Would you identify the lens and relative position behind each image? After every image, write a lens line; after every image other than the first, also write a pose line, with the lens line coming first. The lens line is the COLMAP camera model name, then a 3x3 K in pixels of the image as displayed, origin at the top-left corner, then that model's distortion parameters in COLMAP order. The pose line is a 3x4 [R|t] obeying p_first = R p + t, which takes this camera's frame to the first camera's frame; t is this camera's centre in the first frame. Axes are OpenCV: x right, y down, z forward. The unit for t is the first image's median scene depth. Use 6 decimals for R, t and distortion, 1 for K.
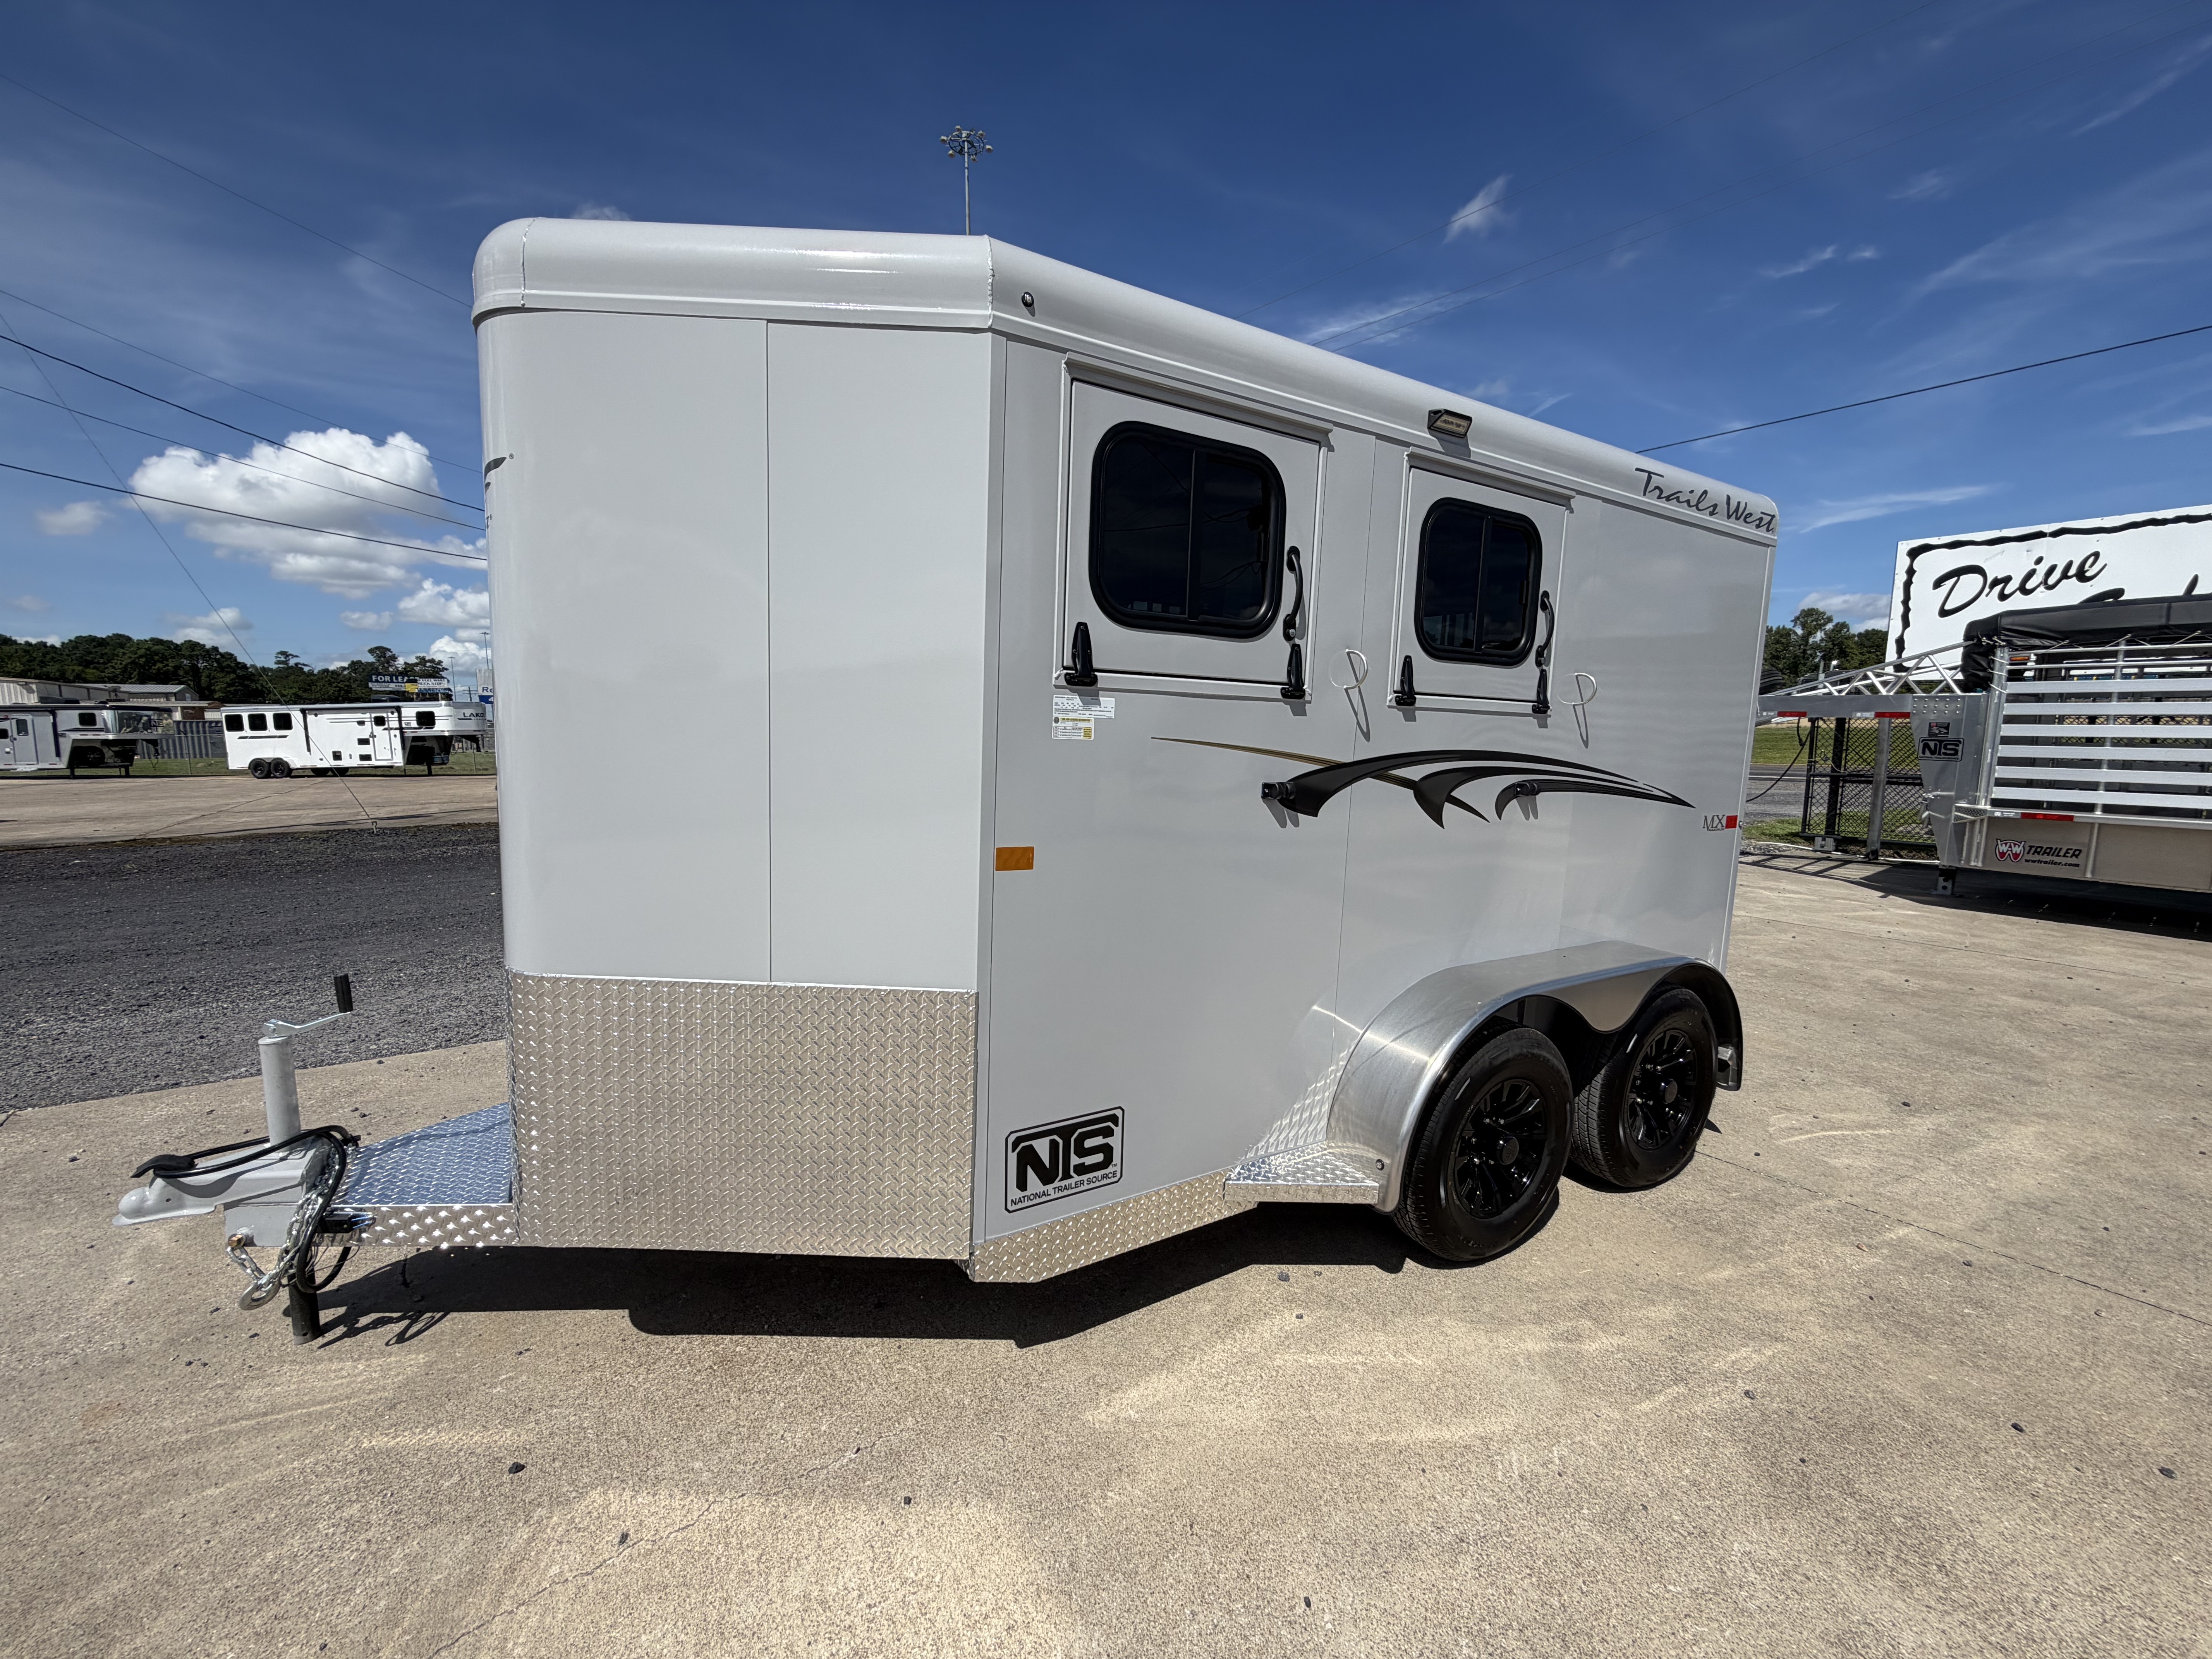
lens RADIAL K [[883.9, 0, 1106.0], [0, 883.9, 829.5], [0, 0, 1]] dist [0.001017, -0.000050]
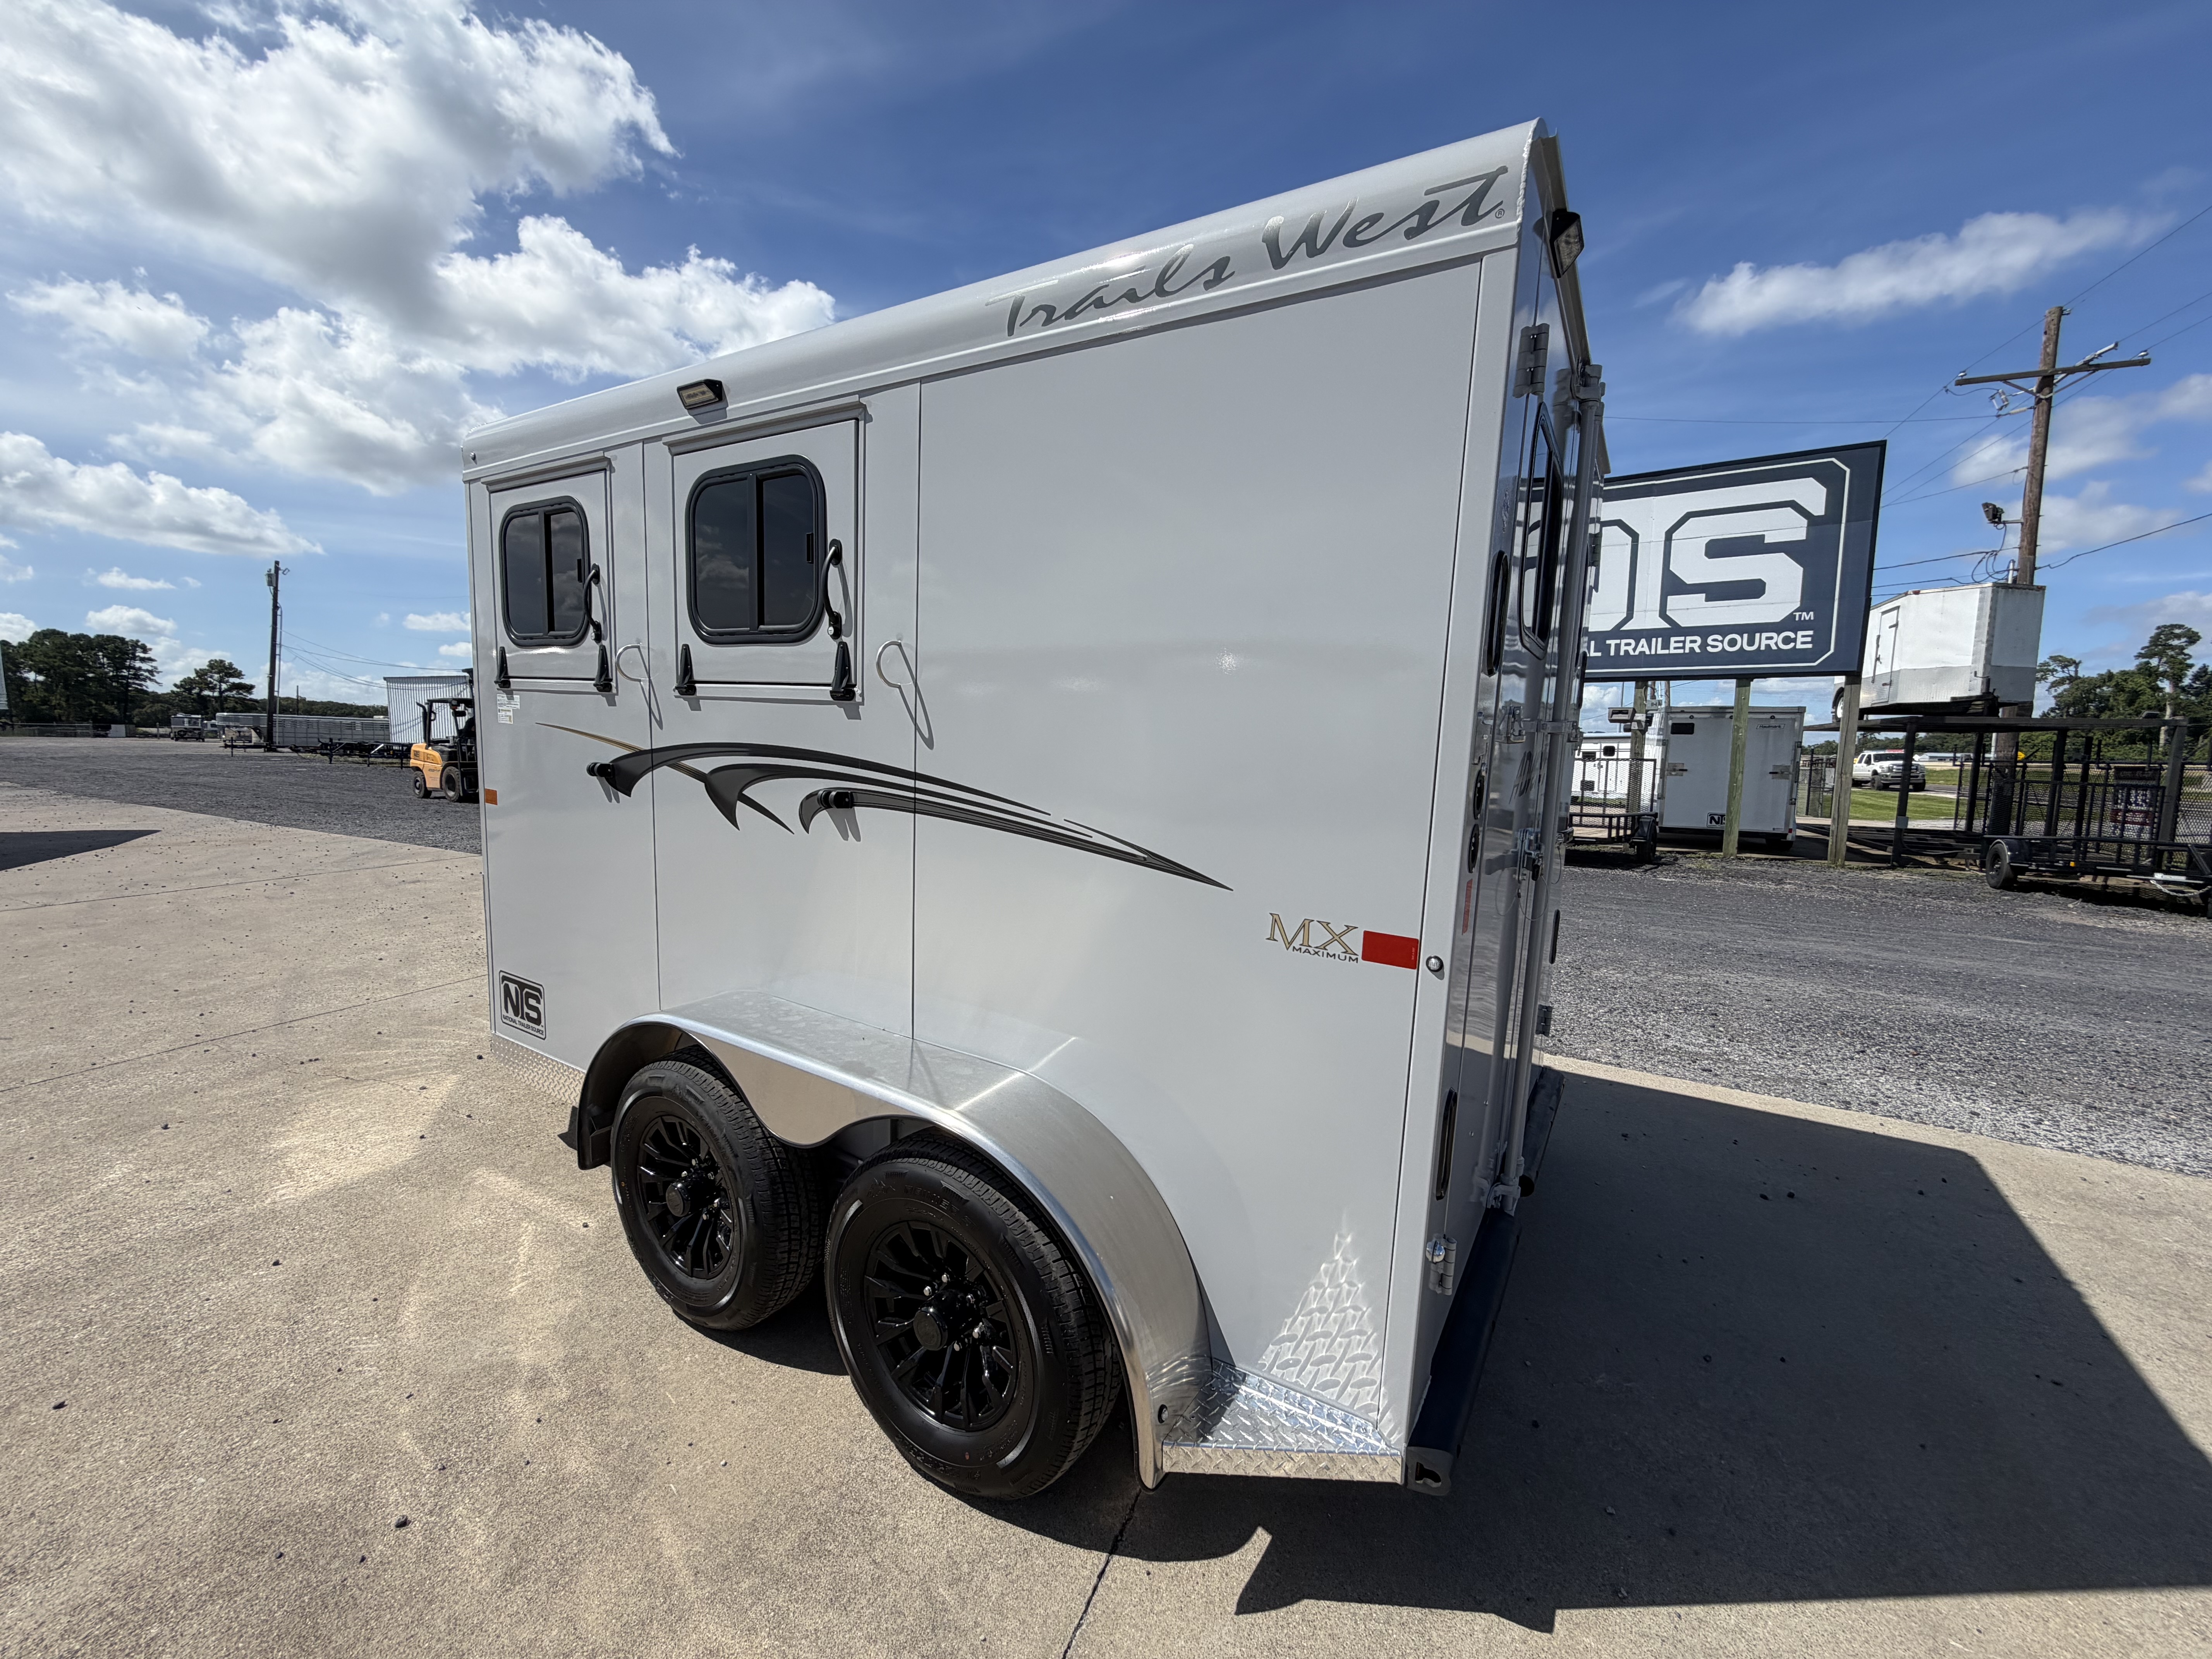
lens RADIAL K [[880.6, 0, 1106.0], [0, 880.6, 829.5], [0, 0, 1]] dist [-0.001062, -0.000281]
pose [[0.461356, 0.096664, -0.881934, 1.503518], [-0.129281, 0.990762, 0.040963, -0.096797], [0.877746, 0.095119, 0.469590, 1.012333]]
